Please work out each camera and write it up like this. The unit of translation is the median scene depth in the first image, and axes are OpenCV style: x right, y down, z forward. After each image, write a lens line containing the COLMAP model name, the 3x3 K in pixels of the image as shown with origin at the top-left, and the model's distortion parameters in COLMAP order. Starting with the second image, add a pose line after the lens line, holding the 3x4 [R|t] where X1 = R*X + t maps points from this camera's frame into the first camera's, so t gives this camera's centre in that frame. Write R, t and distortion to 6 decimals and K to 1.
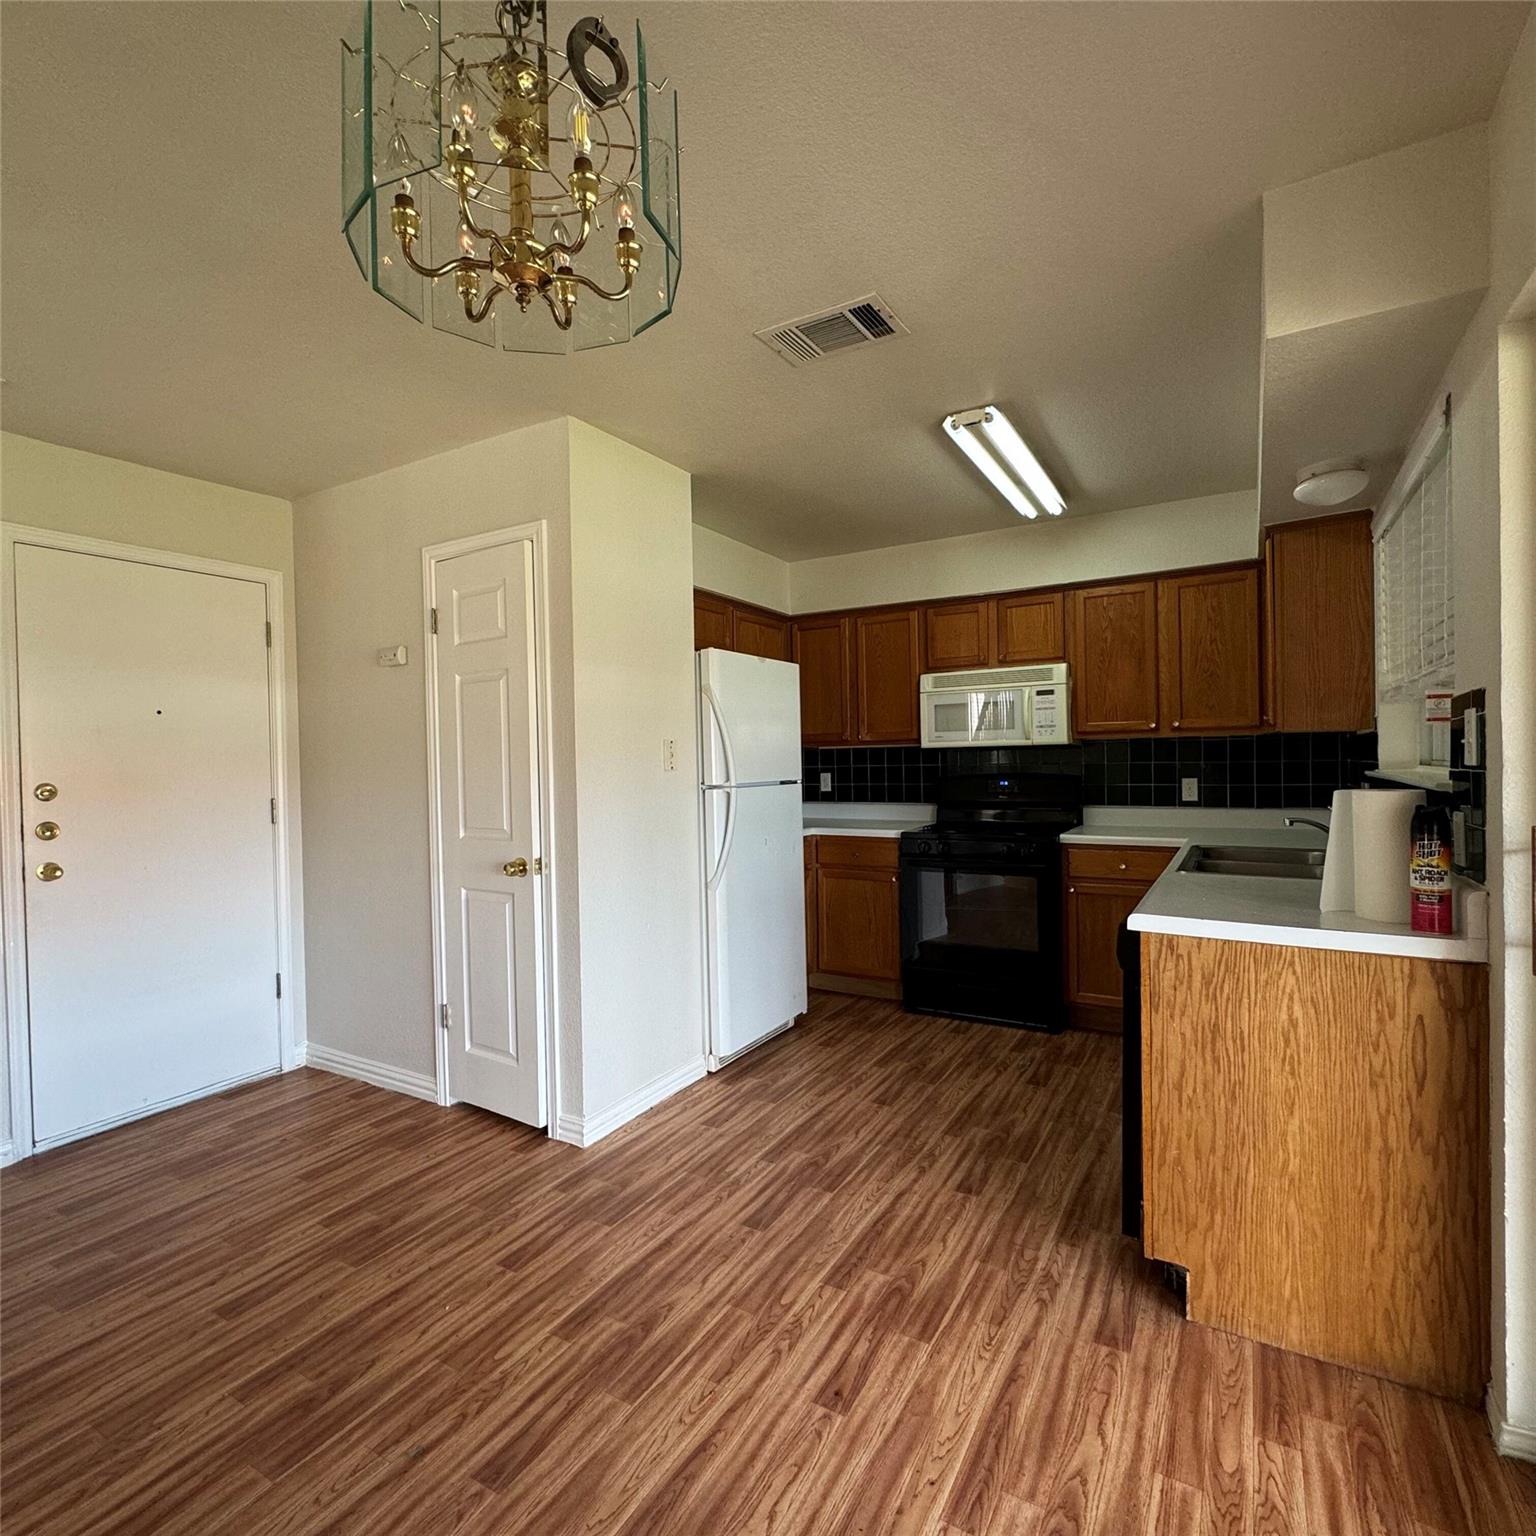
lens RADIAL K [[819.4, 0, 768.0], [0, 819.4, 768.0], [0, 0, 1]] dist [-0.003798, 0.000710]
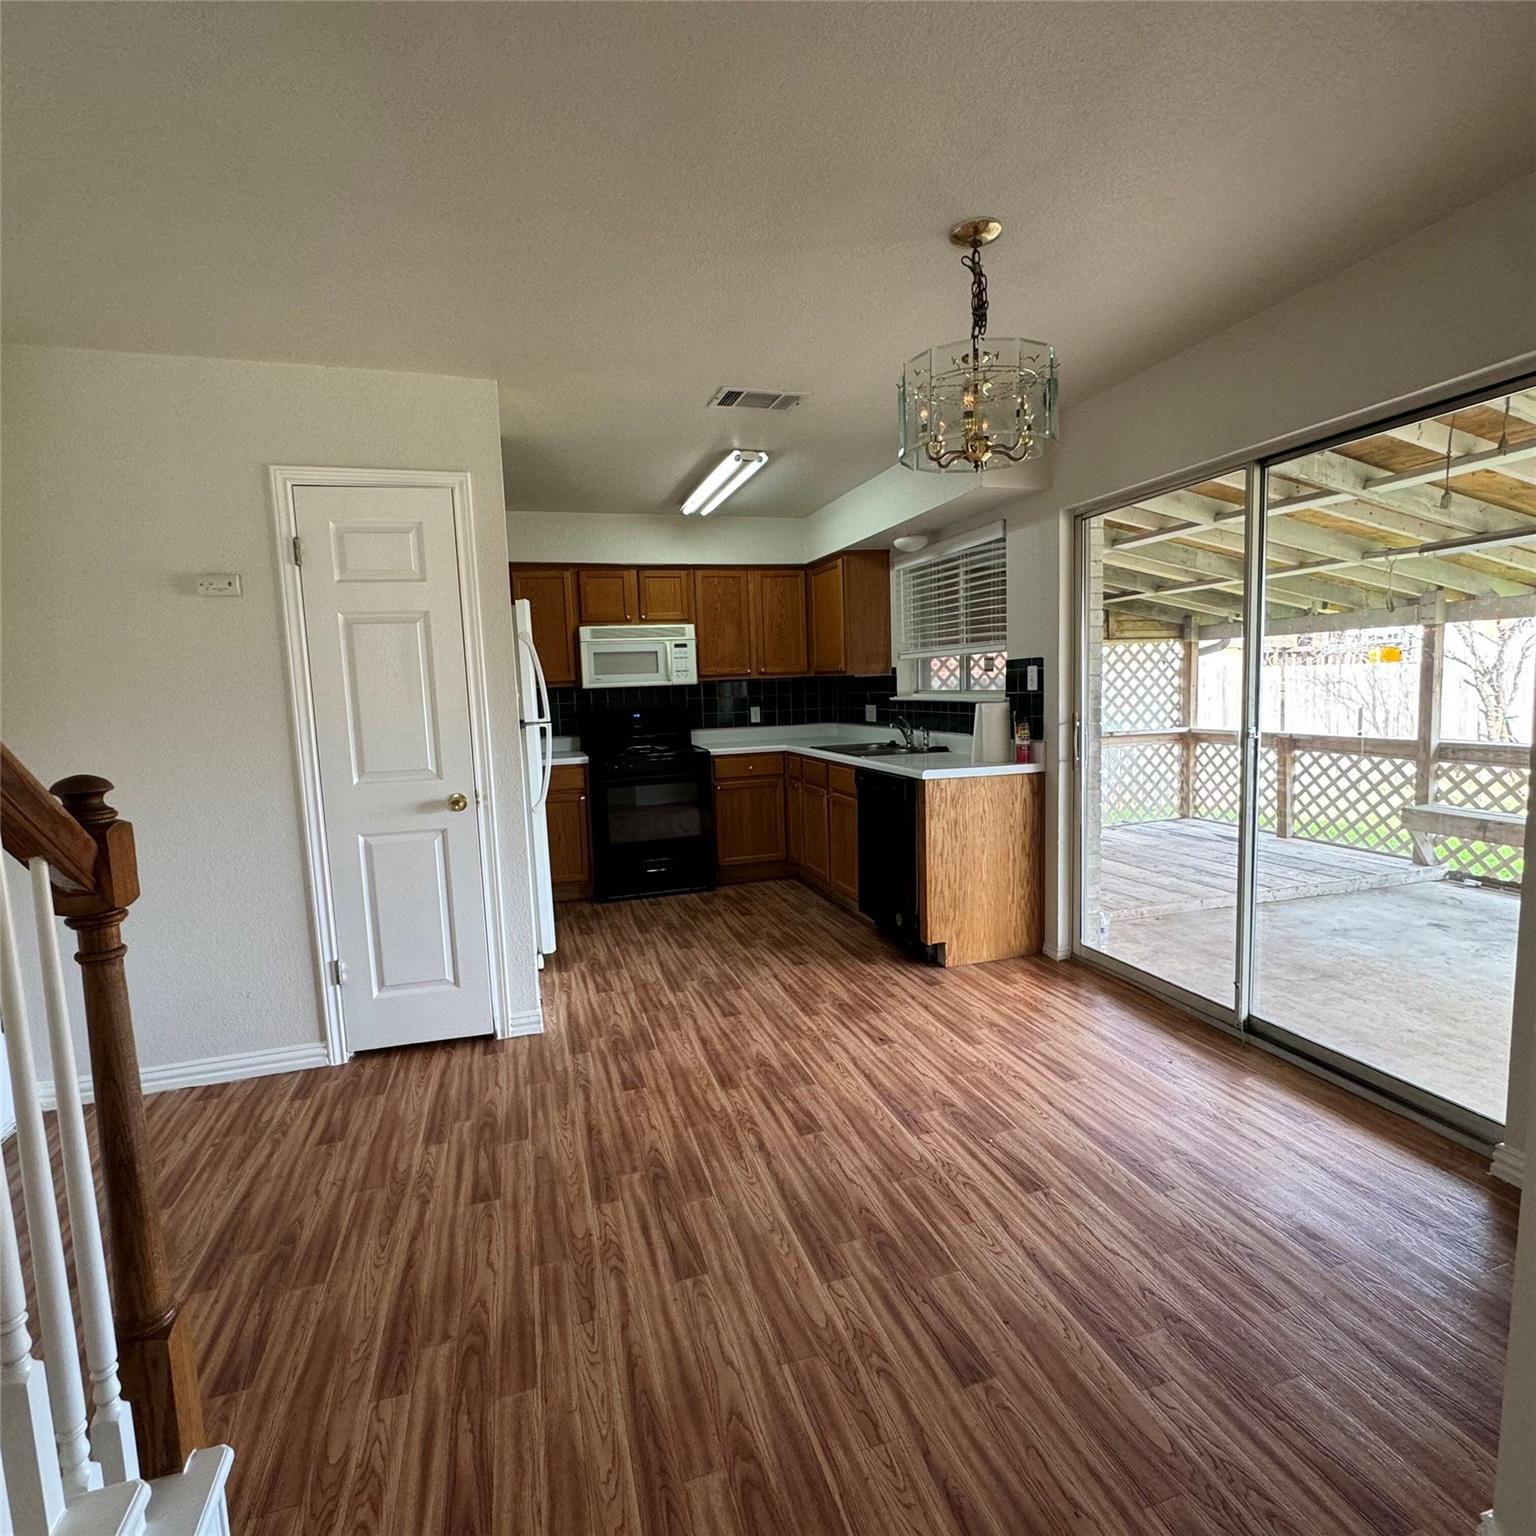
lens RADIAL K [[820.4, 0, 768.0], [0, 820.4, 768.0], [0, 0, 1]] dist [0.002943, 0.000590]
pose [[0.668891, -0.081847, 0.738841, -0.934065], [0.030749, 0.996116, 0.082510, 0.001211], [-0.742724, -0.032471, 0.668810, -0.011863]]
